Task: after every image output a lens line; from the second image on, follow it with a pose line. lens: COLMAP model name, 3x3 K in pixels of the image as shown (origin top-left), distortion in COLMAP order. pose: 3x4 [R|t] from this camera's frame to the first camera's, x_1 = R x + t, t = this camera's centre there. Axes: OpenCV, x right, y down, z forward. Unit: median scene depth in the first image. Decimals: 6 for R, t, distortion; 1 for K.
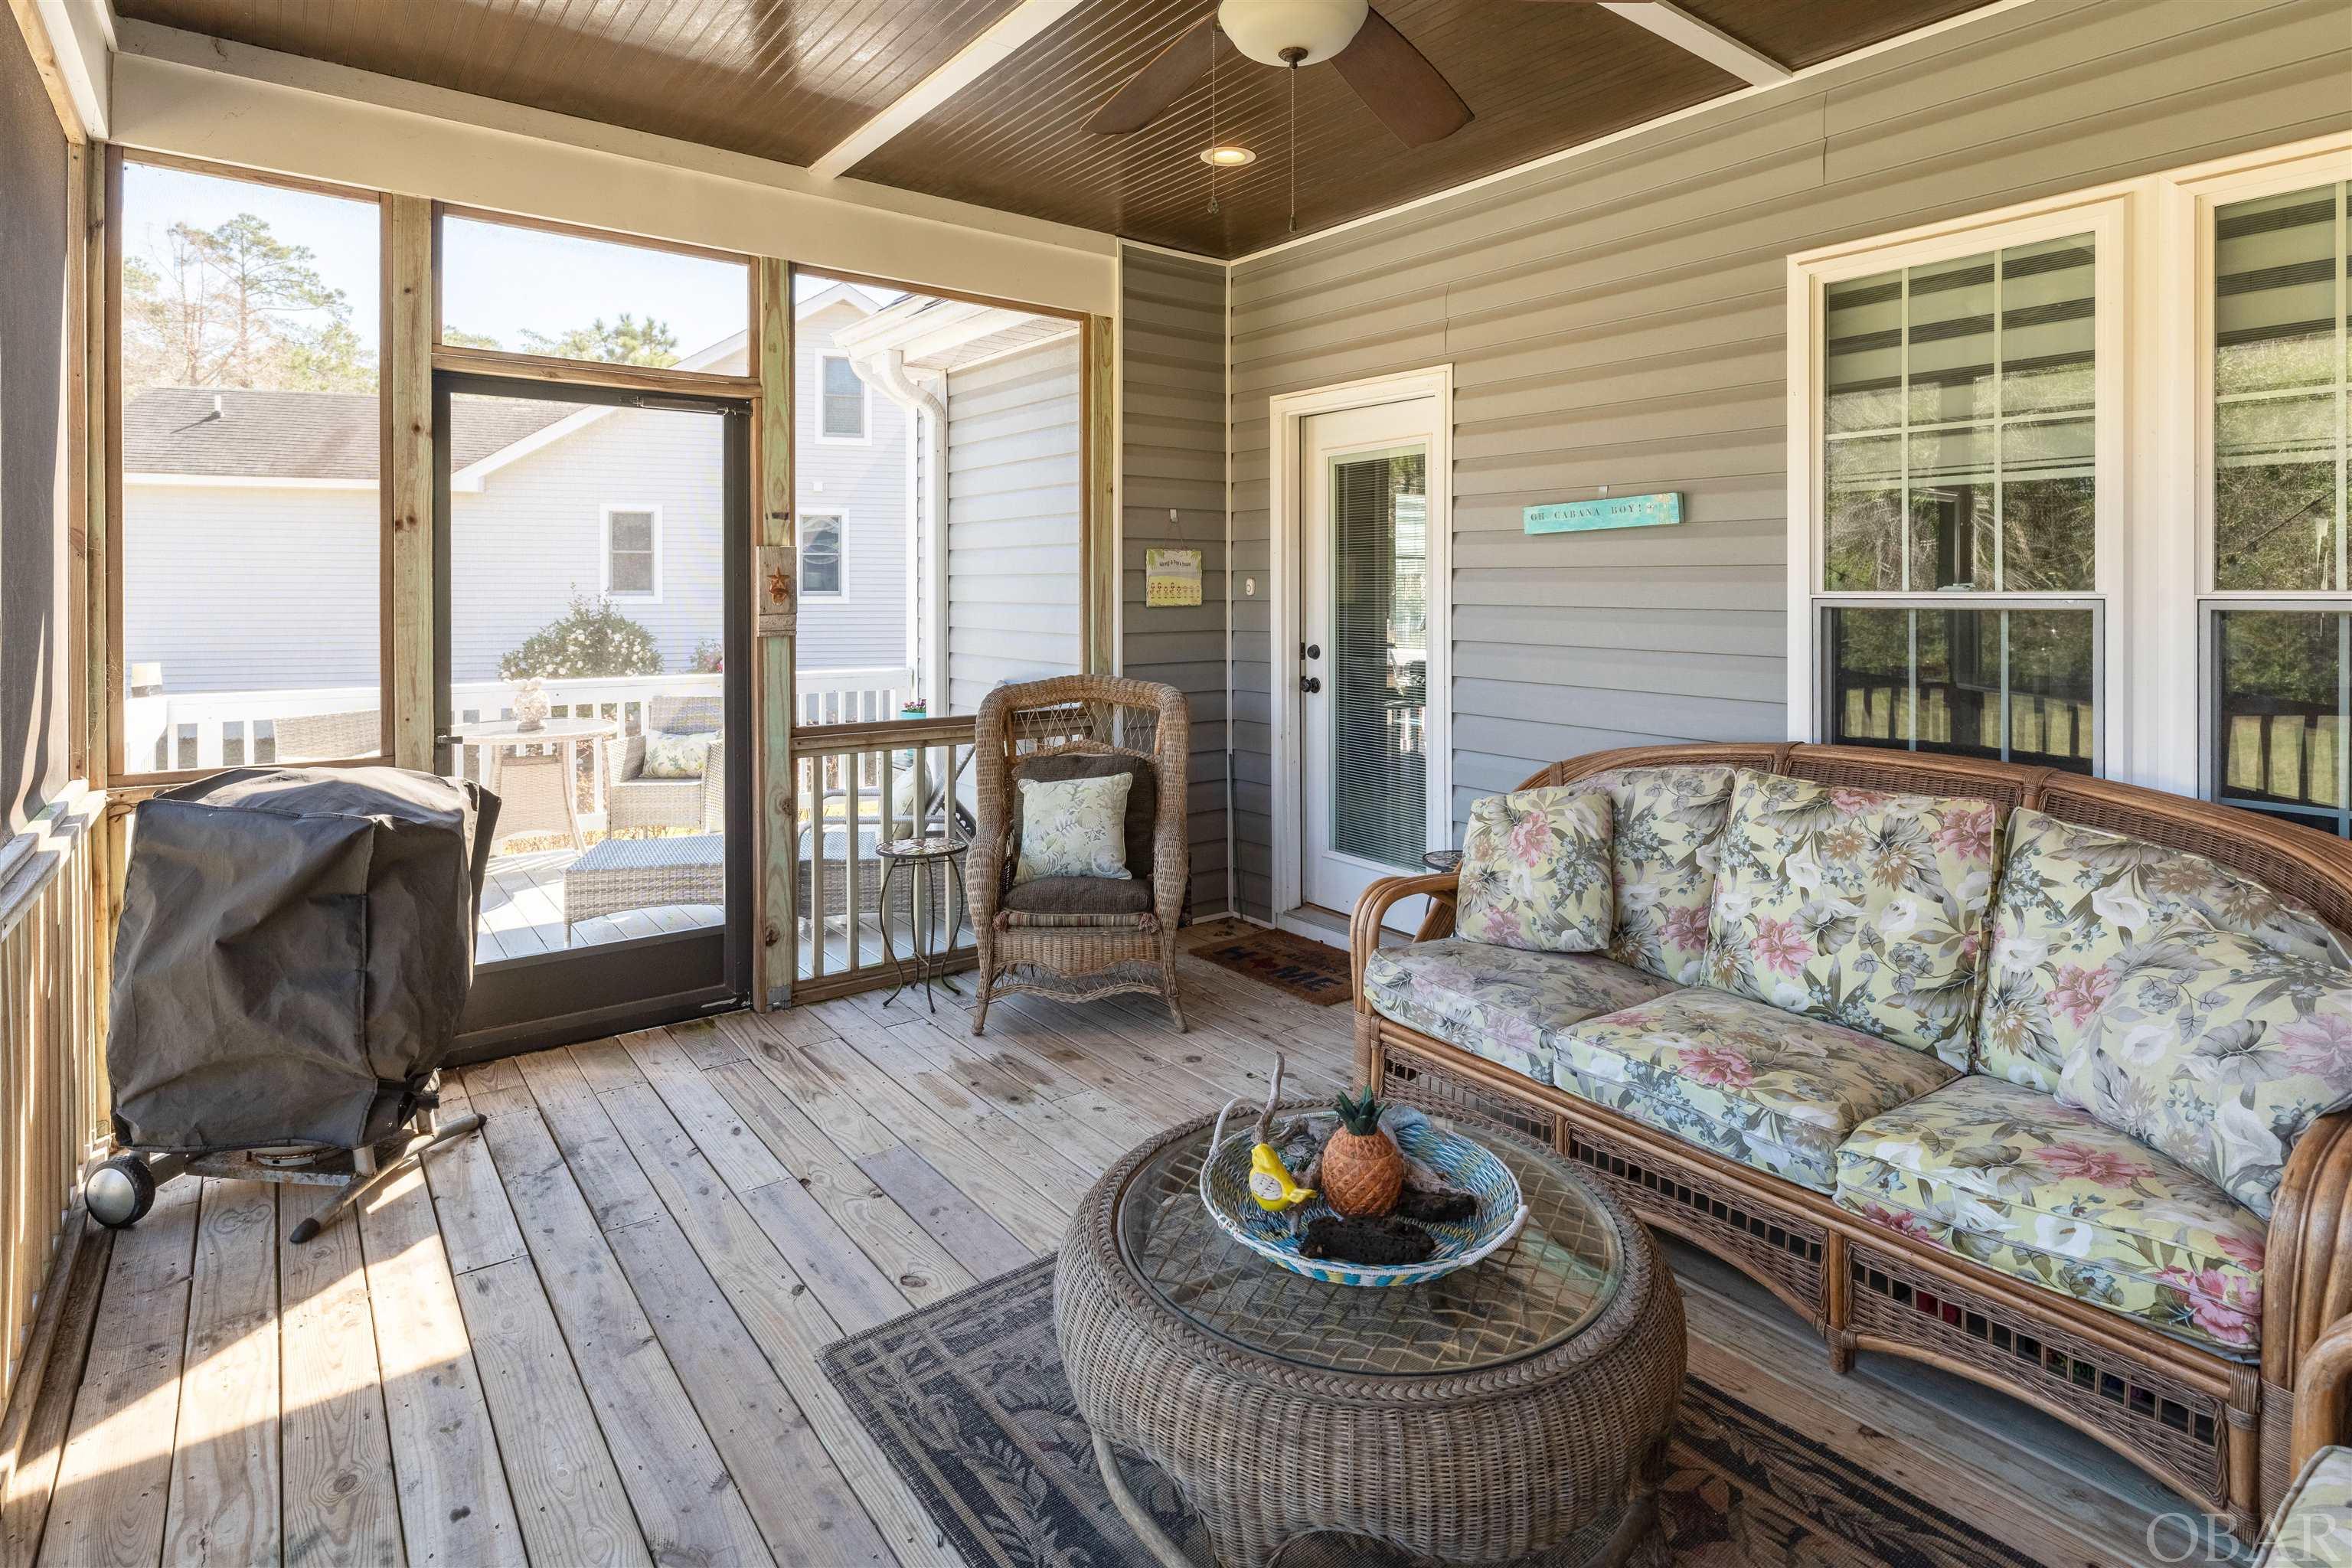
lens RADIAL K [[1154.3, 0, 1192.9], [0, 1154.3, 734.2], [0, 0, 1]] dist [-0.000846, 0.000195]
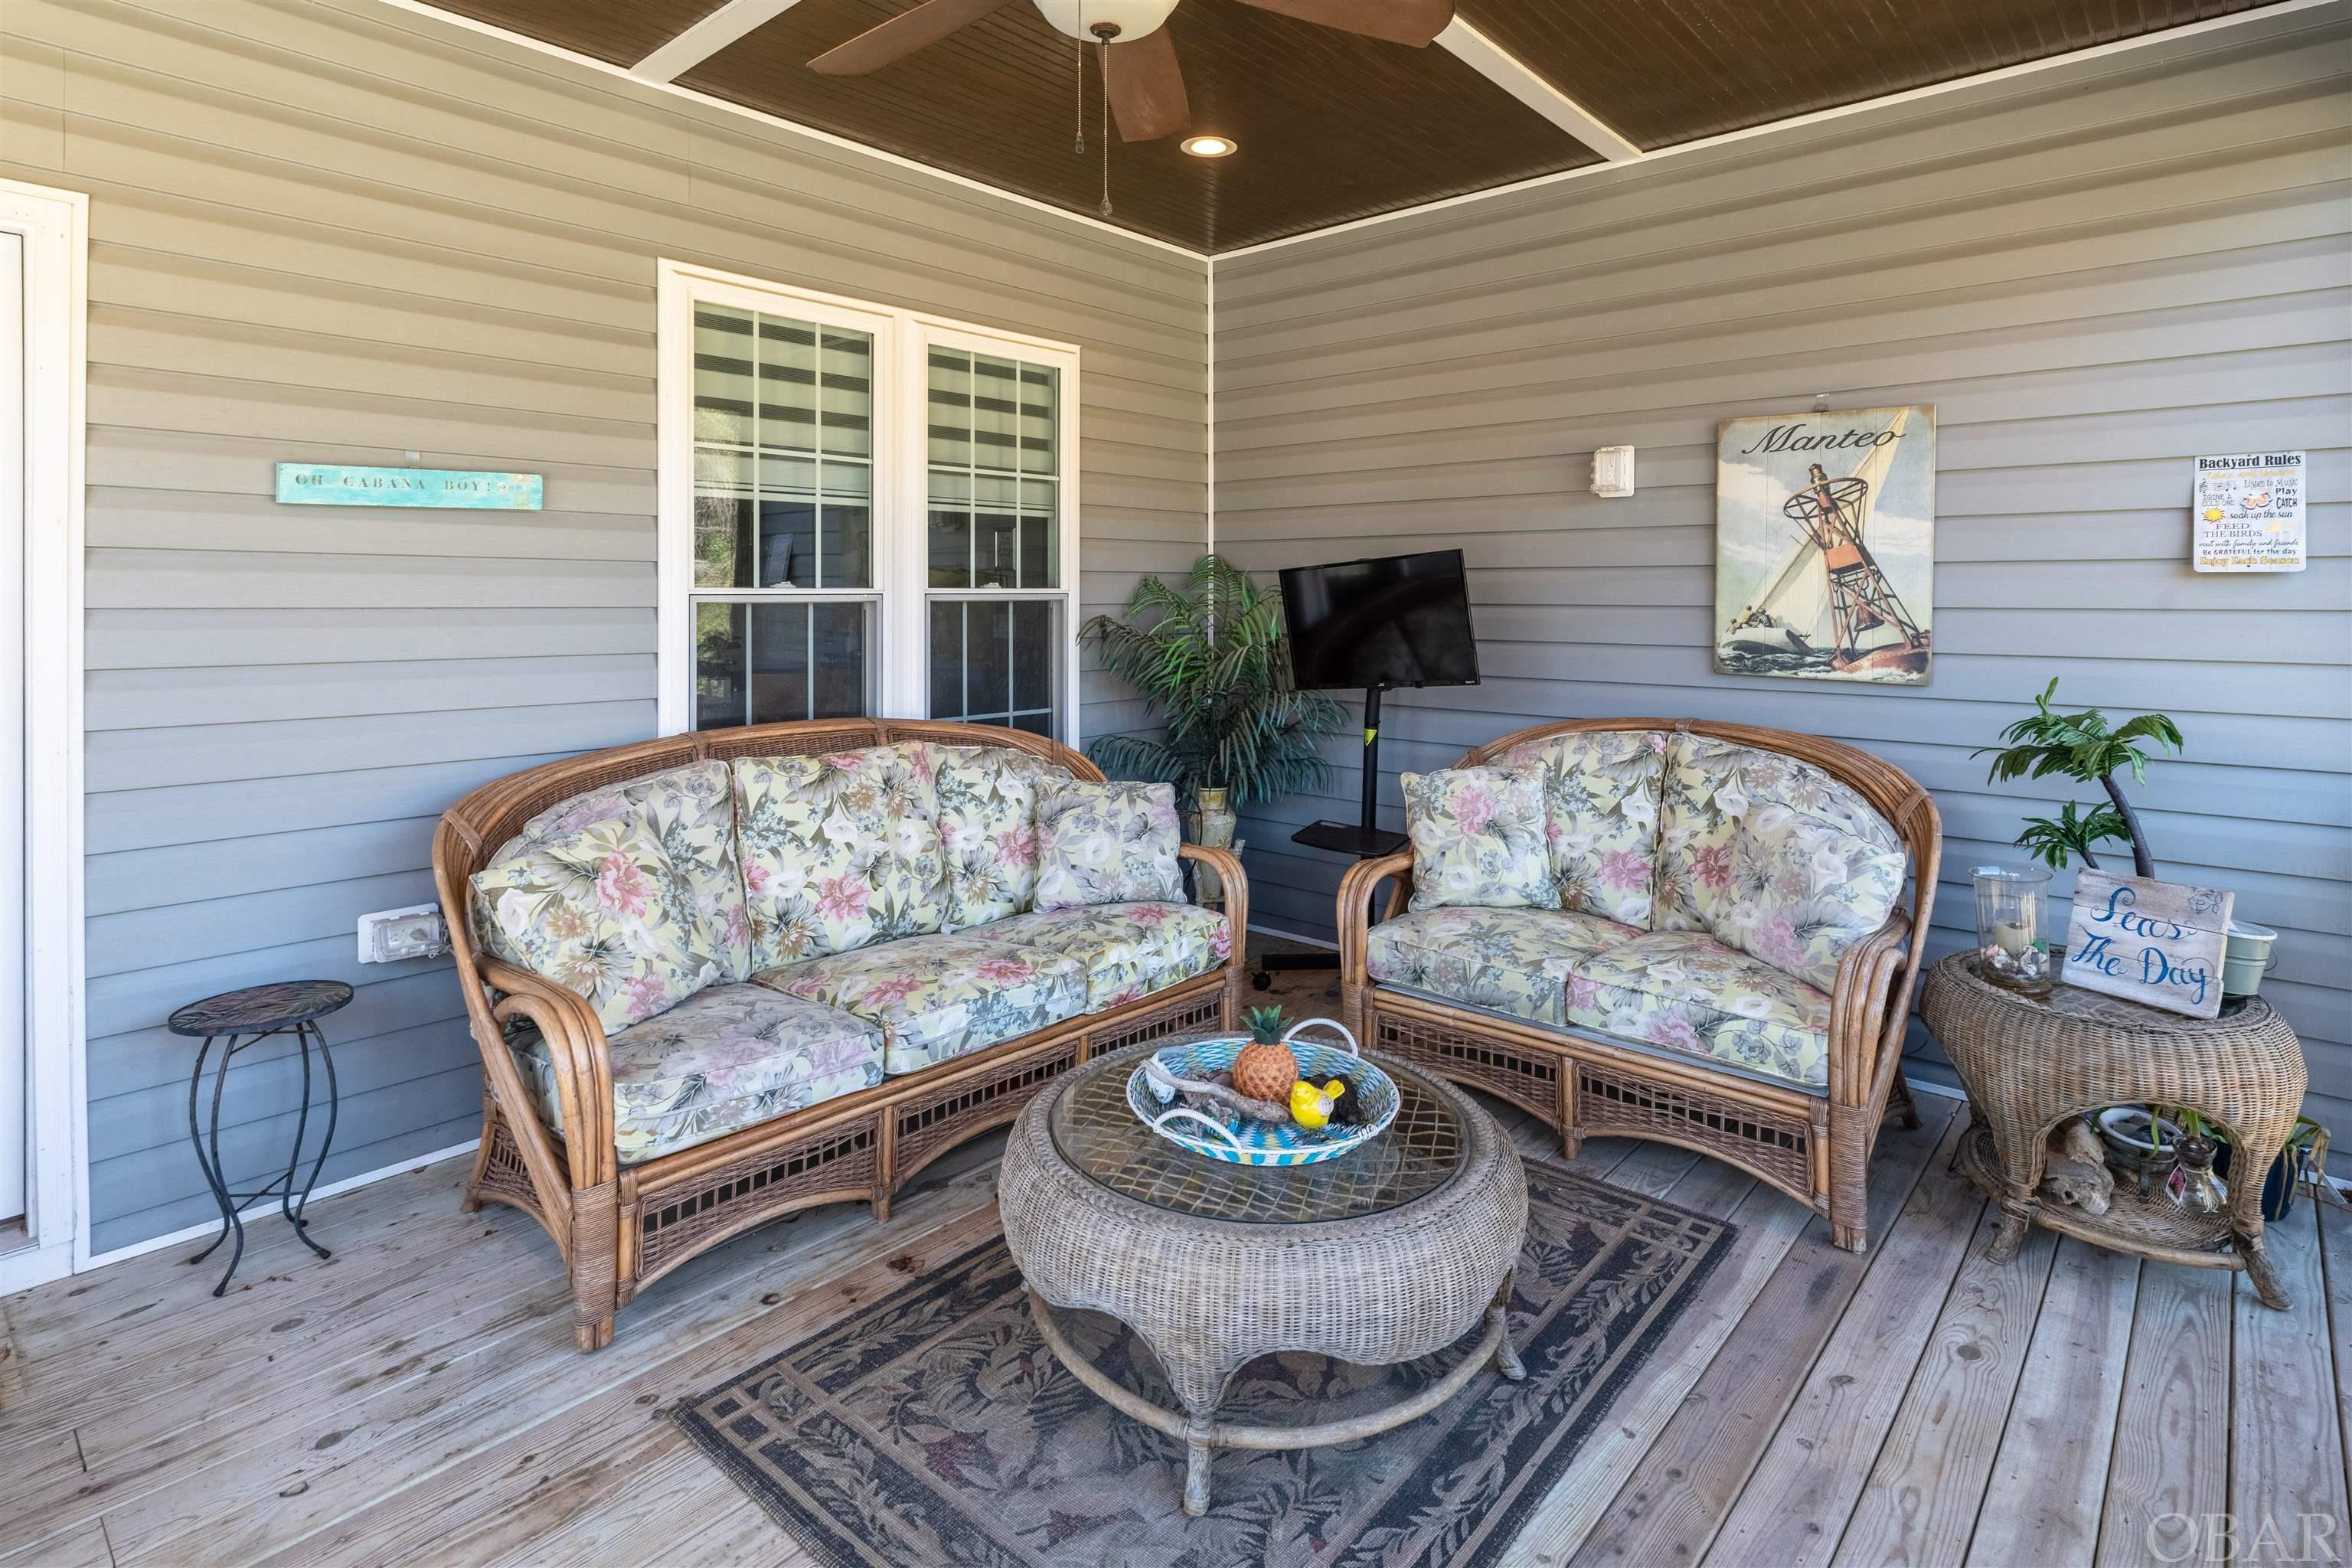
lens RADIAL K [[1160.1, 0, 1188.0], [0, 1160.1, 716.6], [0, 0, 1]] dist [-0.002116, 0.000064]
pose [[-0.160084, -0.107658, 0.981215, -0.667519], [0.118622, 0.984733, 0.127397, -0.101351], [-0.979950, 0.136788, -0.144869, 0.824427]]
